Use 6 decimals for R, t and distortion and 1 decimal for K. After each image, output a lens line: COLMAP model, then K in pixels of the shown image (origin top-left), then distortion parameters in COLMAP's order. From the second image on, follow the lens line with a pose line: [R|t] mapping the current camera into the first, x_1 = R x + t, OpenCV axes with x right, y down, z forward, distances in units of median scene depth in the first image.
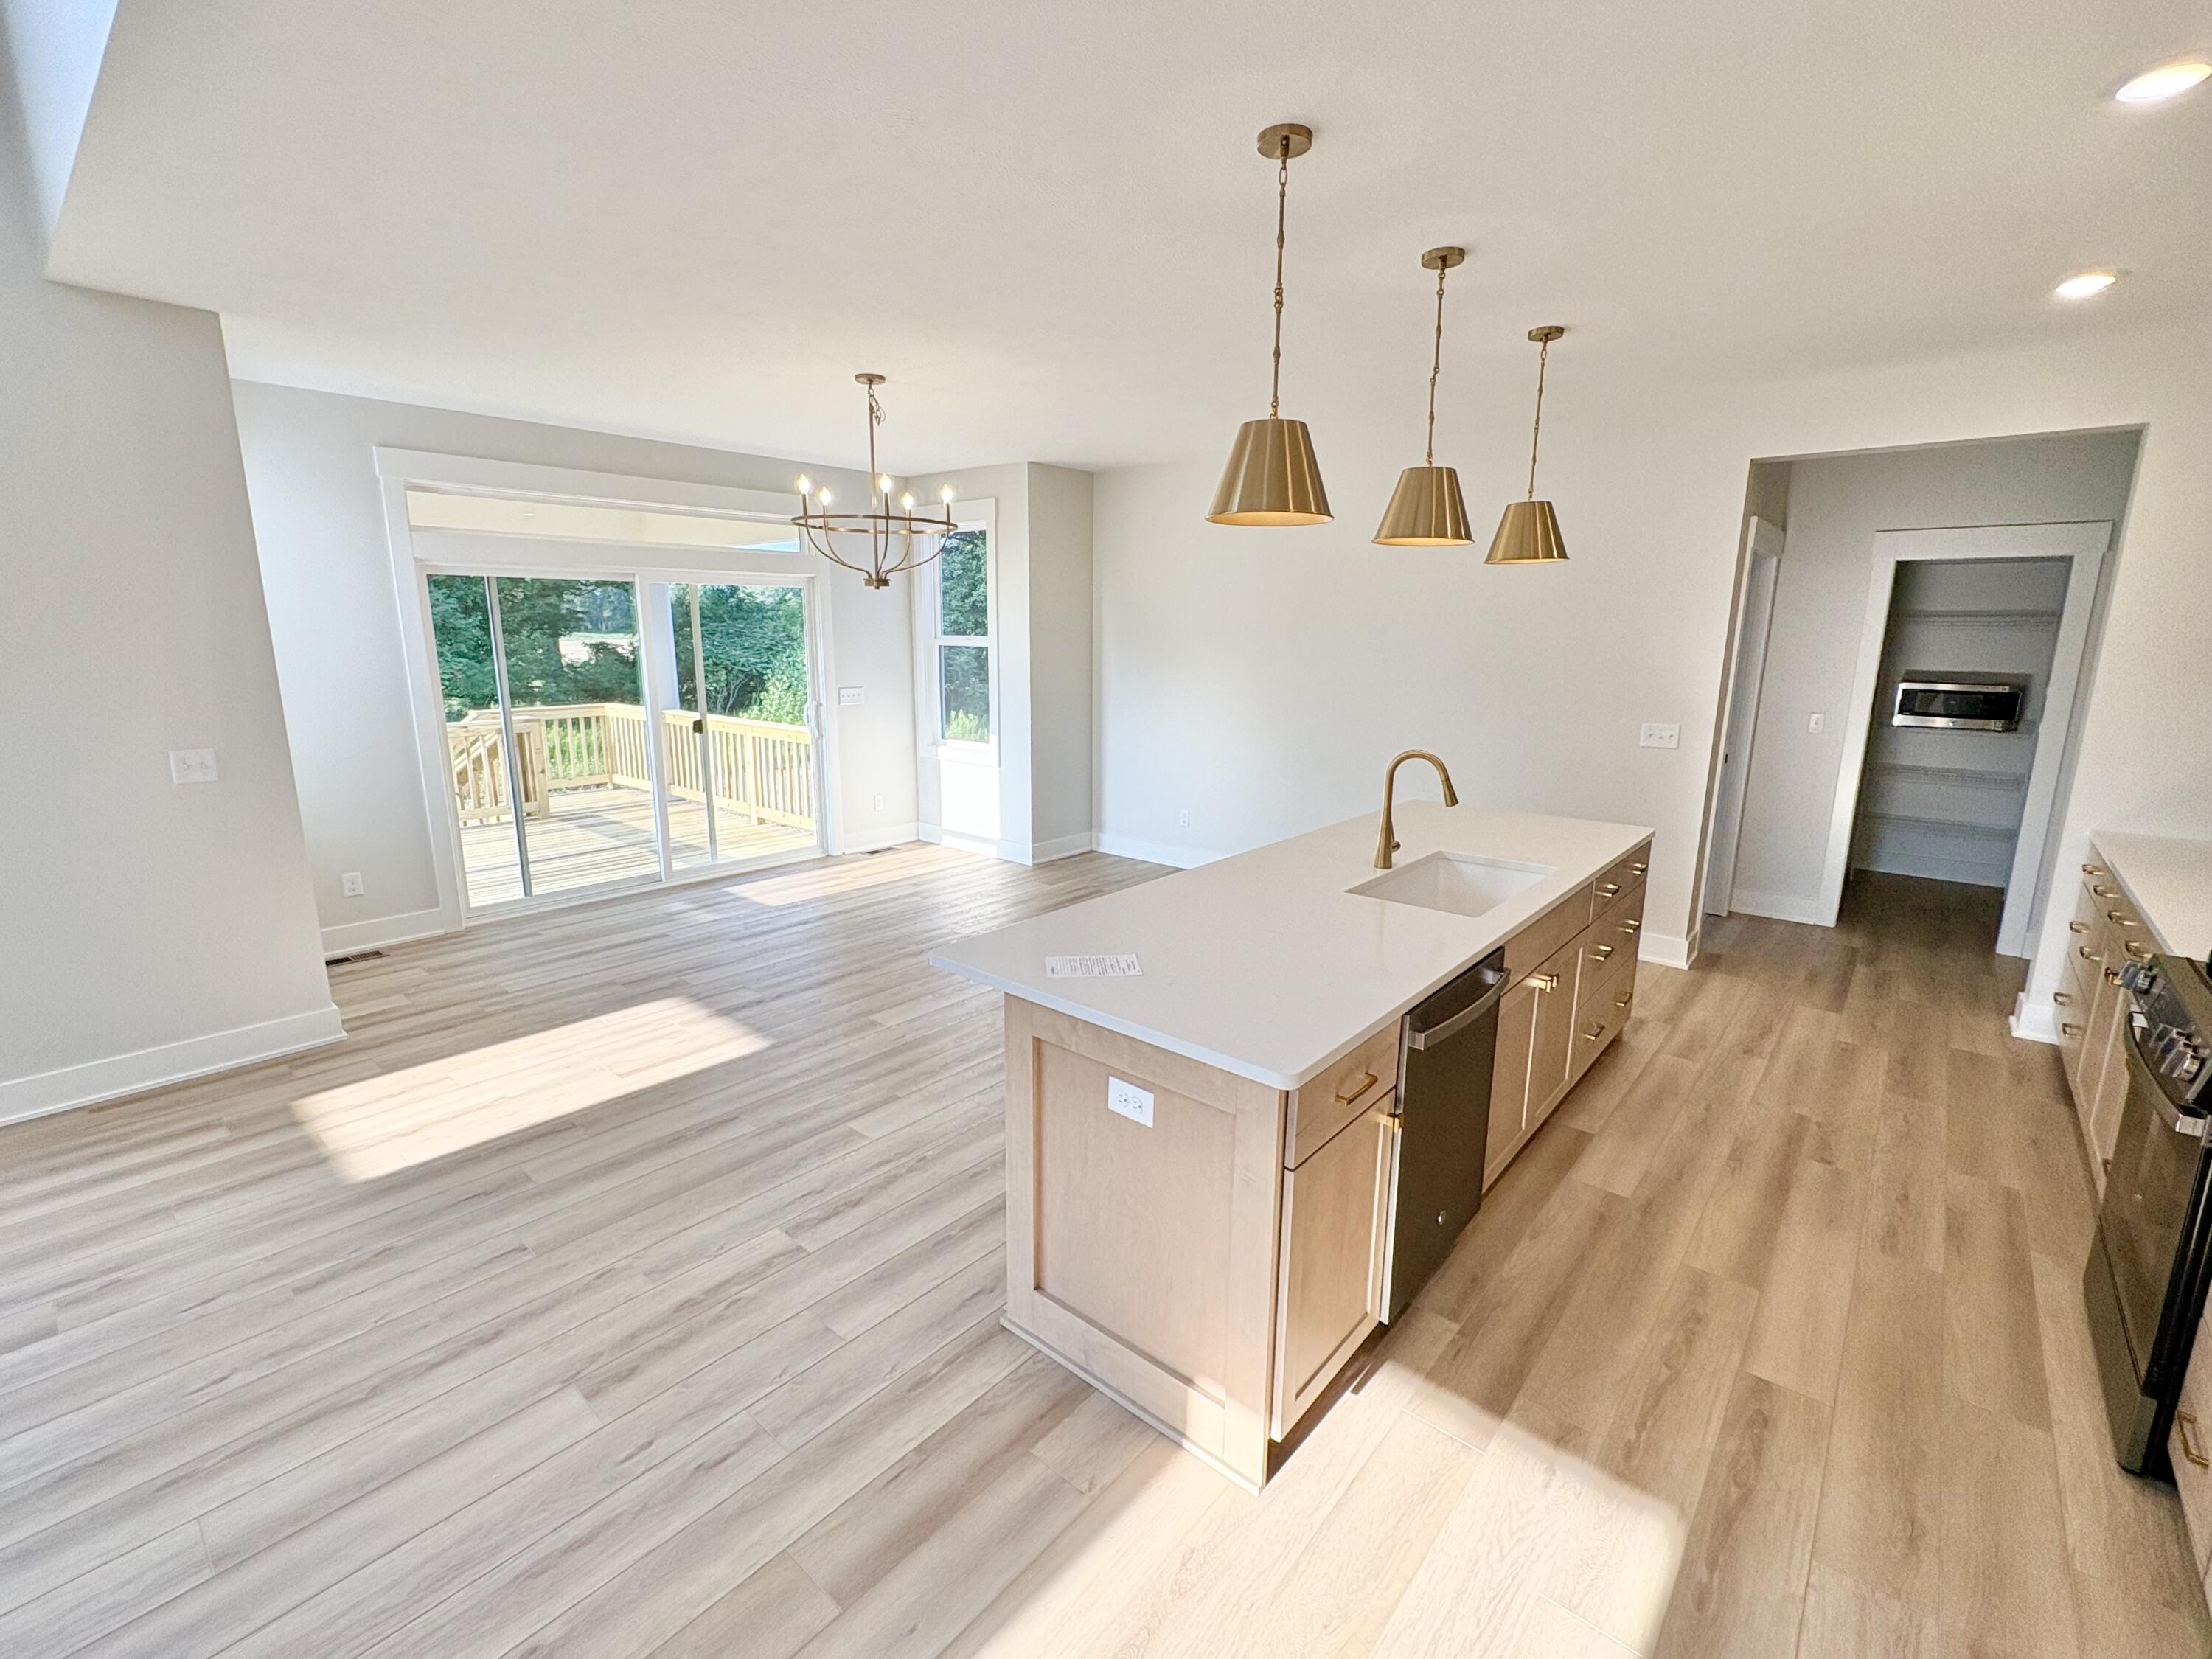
lens RADIAL K [[969.7, 0, 1101.1], [0, 969.7, 832.9], [0, 0, 1]] dist [-0.000350, -0.000080]
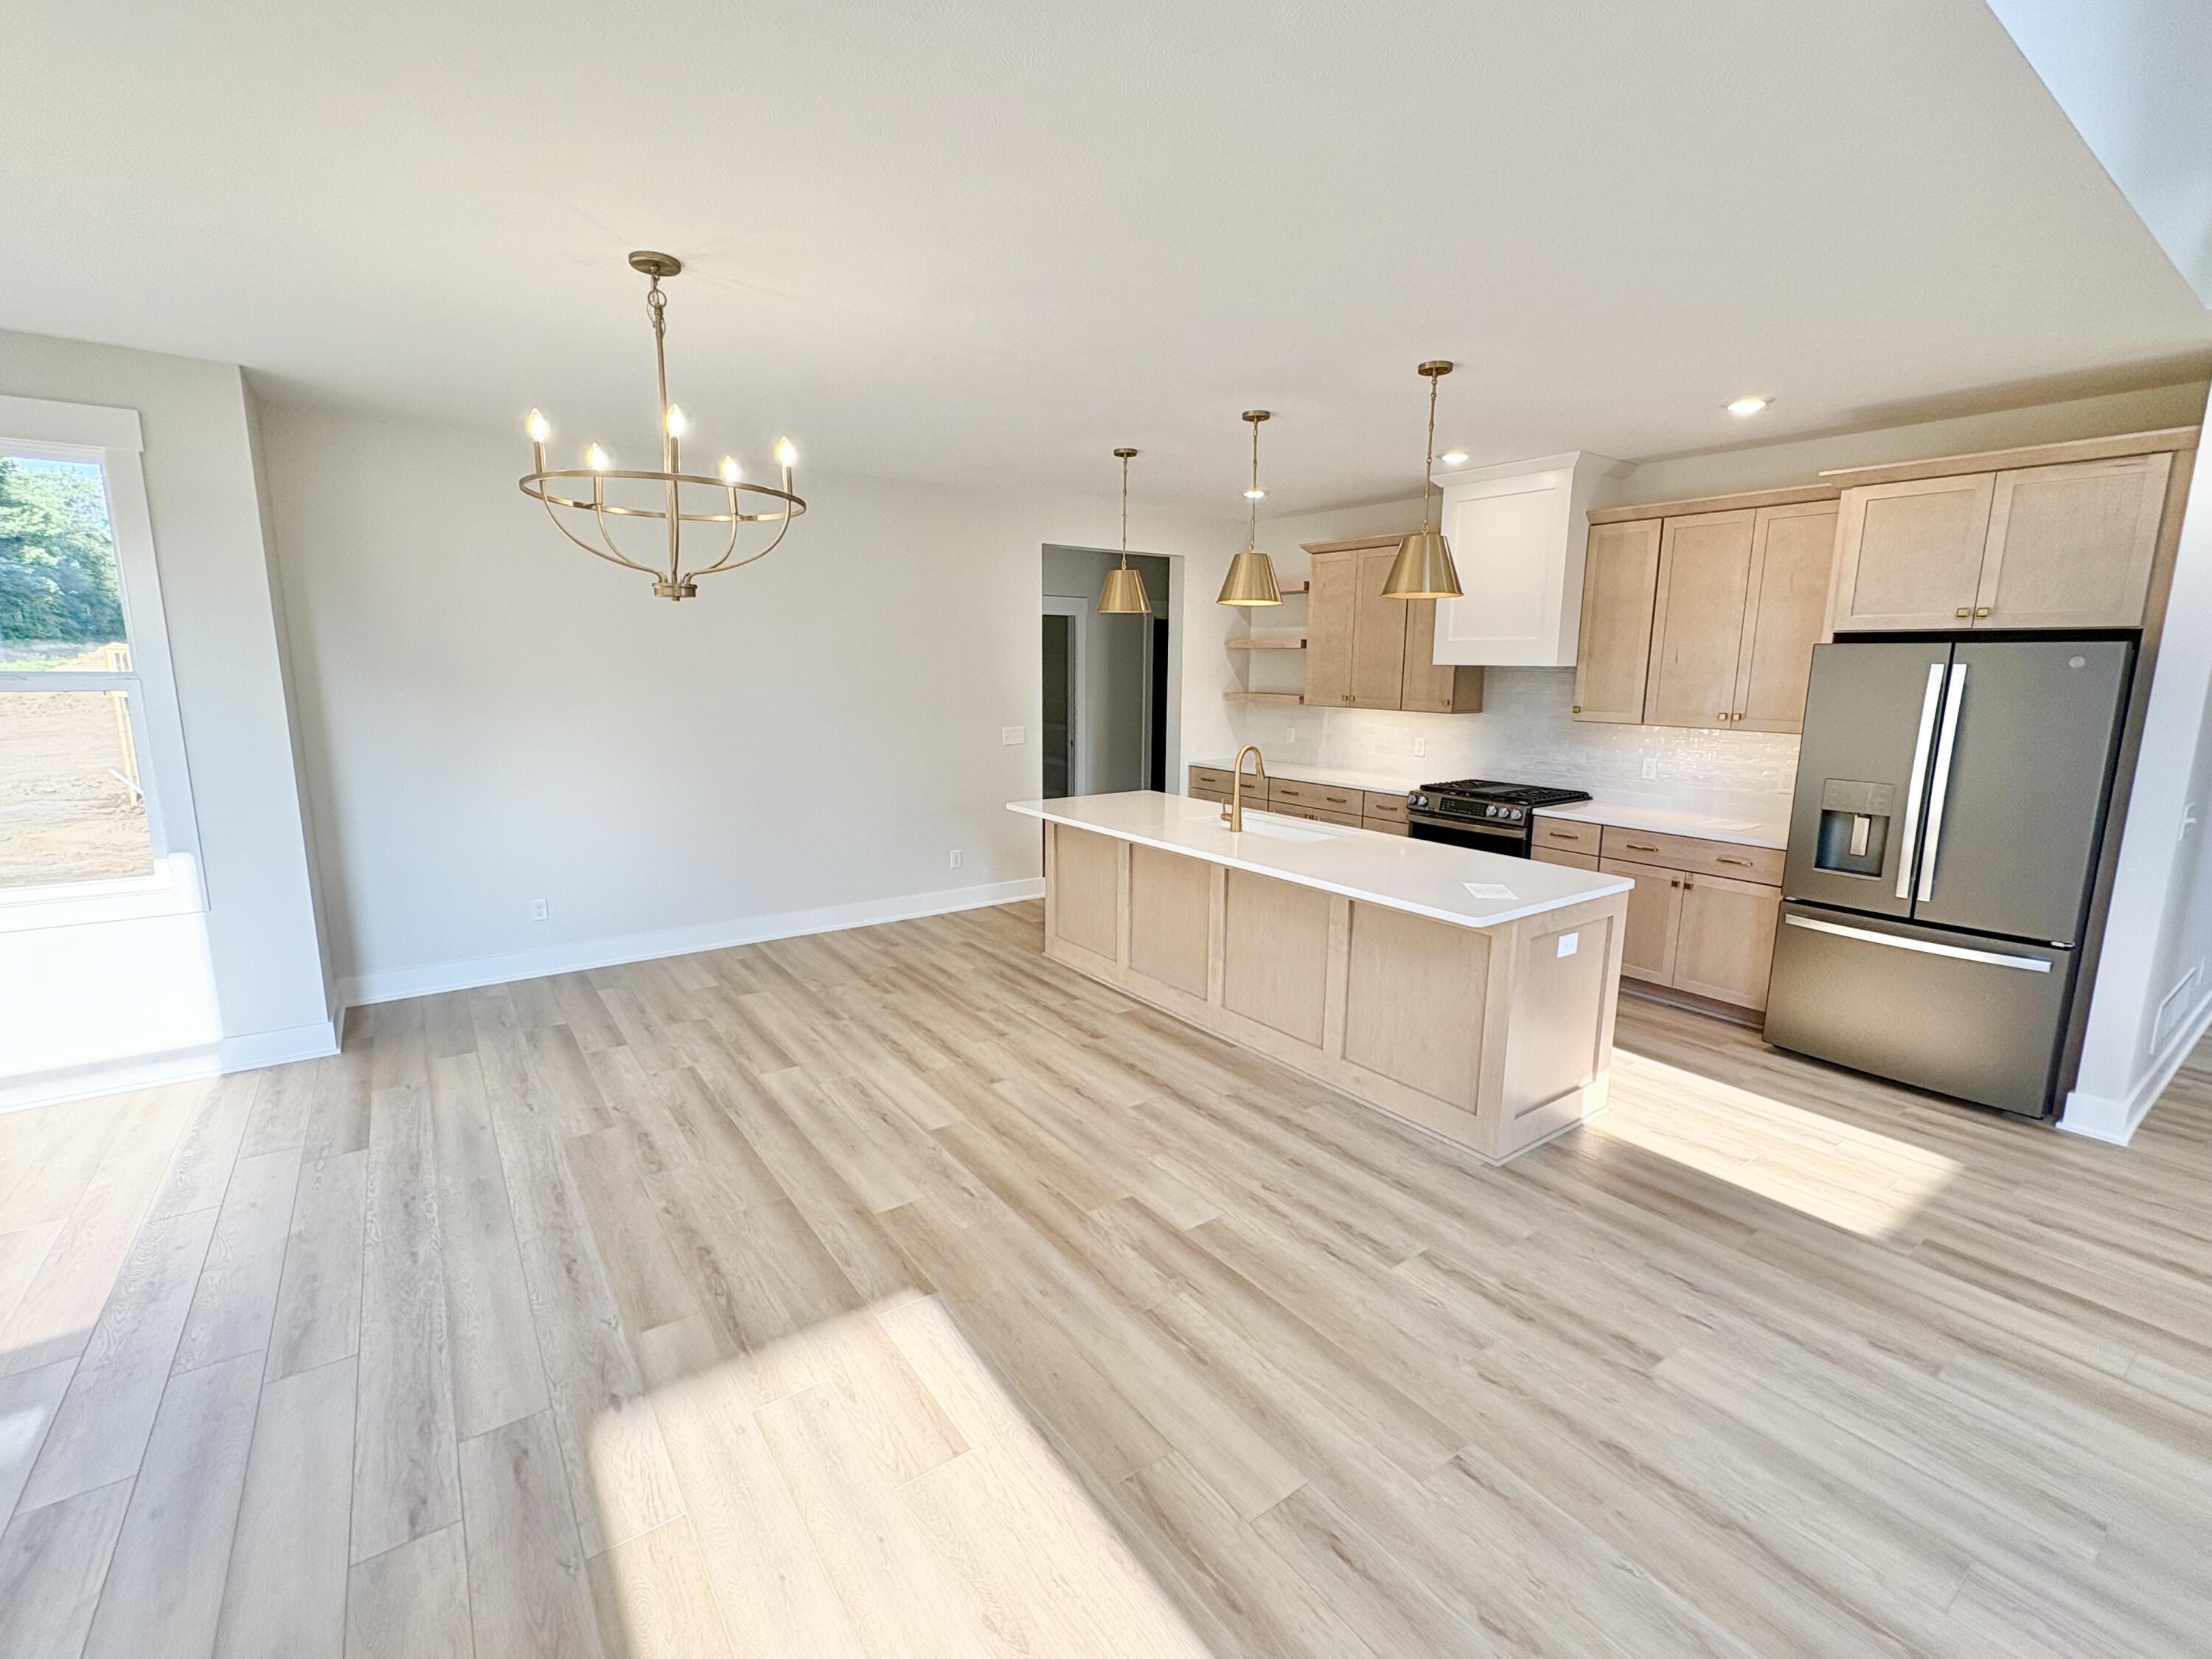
lens RADIAL K [[969.7, 0, 1103.9], [0, 969.7, 823.0], [0, 0, 1]] dist [-0.000350, -0.000080]
pose [[0.233632, -0.169645, 0.957411, -1.303558], [0.193168, 0.973133, 0.125293, -0.223607], [-0.952944, 0.155669, 0.260125, 0.971347]]
